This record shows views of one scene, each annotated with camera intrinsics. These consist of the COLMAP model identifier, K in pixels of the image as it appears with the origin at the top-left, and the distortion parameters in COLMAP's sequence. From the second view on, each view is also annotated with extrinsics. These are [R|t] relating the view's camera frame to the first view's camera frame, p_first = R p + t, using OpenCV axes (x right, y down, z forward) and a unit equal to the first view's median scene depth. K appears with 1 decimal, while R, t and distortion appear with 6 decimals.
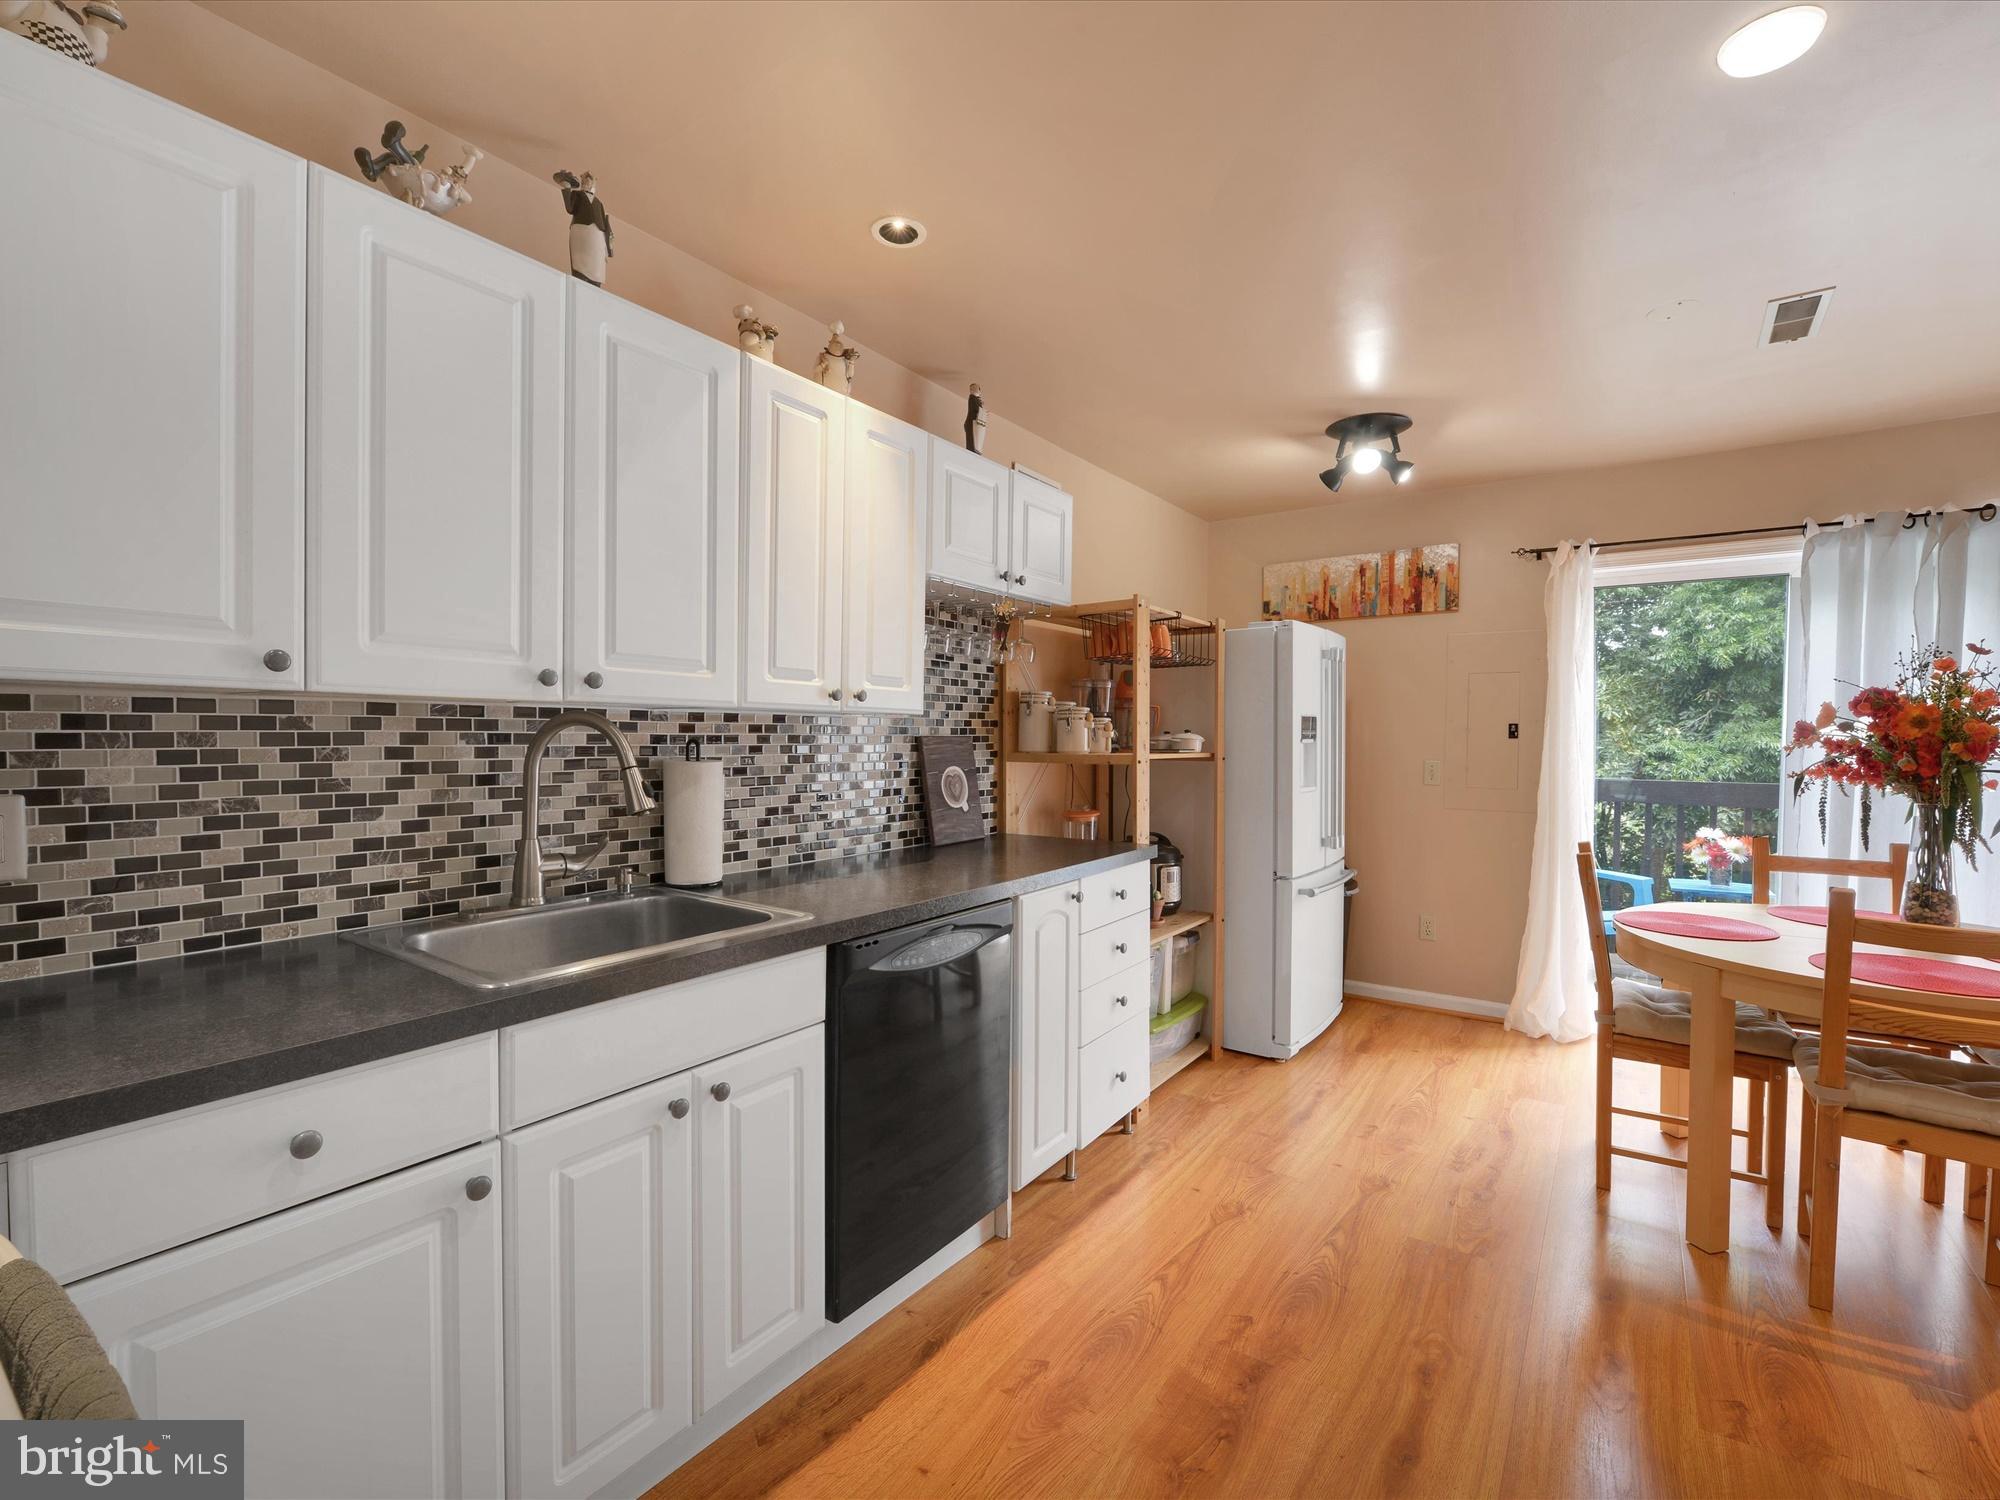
lens RADIAL K [[894.8, 0, 1029.4], [0, 894.8, 752.7], [0, 0, 1]] dist [0.001499, 0.000222]
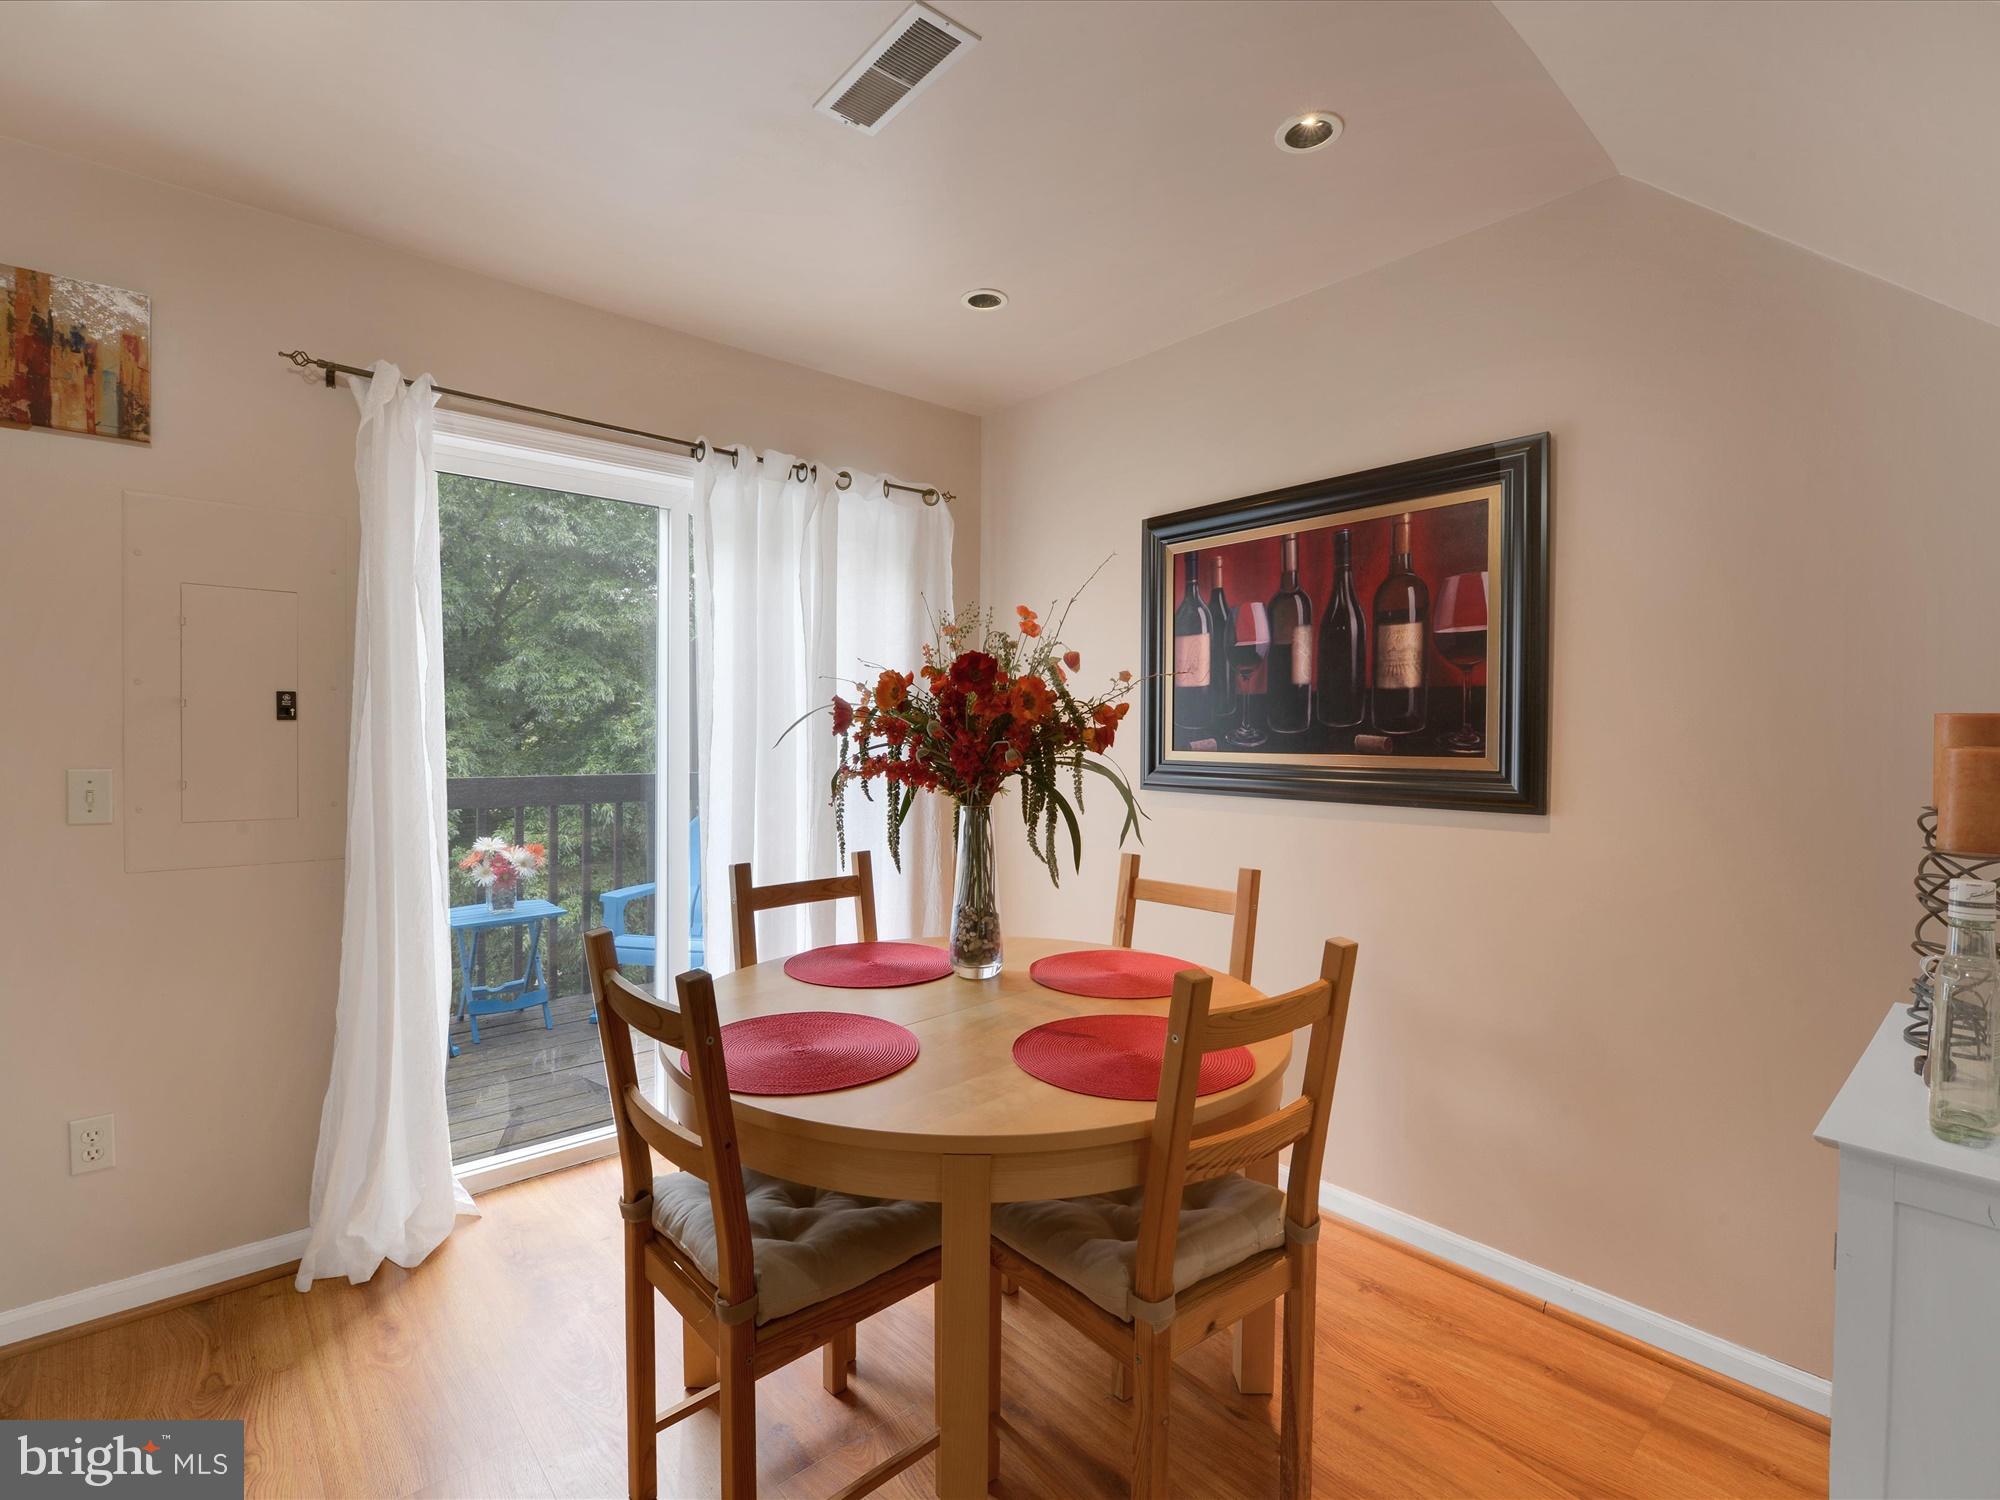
lens RADIAL K [[921.3, 0, 1000.0], [0, 921.3, 750.0], [0, 0, 1]] dist [-0.020570, -0.000405]
pose [[0.248040, -0.028944, 0.968317, 0.185881], [0.012473, 0.999566, 0.026683, -0.011118], [-0.968669, 0.005459, 0.248294, 0.643422]]
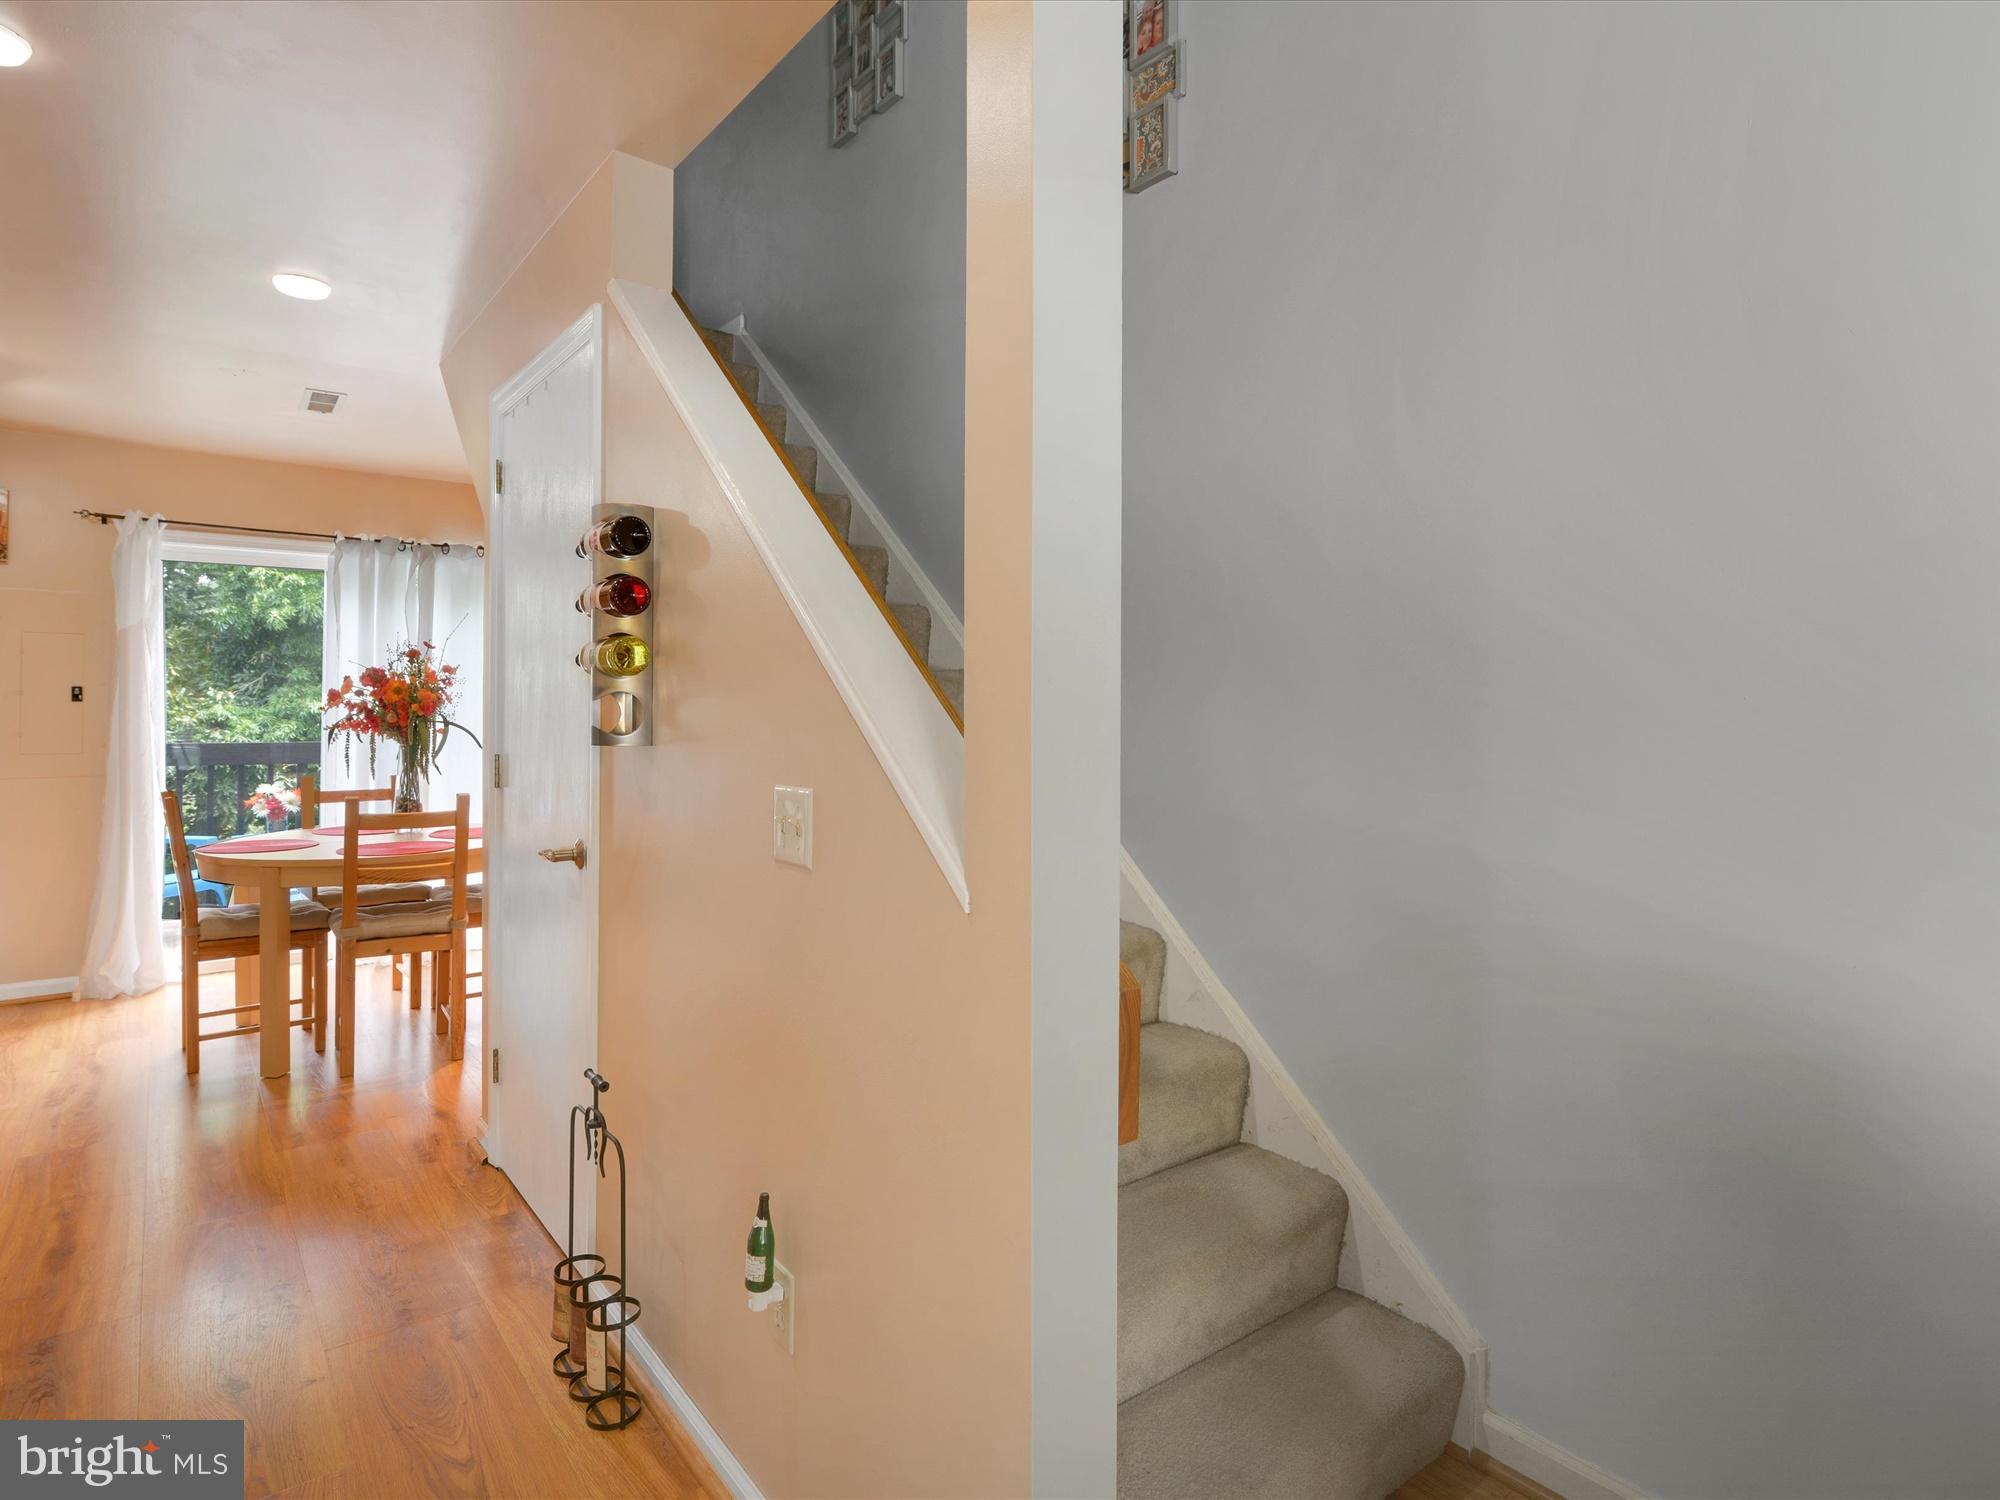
lens RADIAL K [[1067.1, 0, 1005.1], [0, 1067.1, 705.7], [0, 0, 1]] dist [-0.018920, -0.000324]
pose [[0.304342, -0.003084, 0.952558, -0.328956], [0.016376, 0.999864, -0.001995, 0.009532], [-0.952422, 0.016207, 0.304352, -0.423141]]
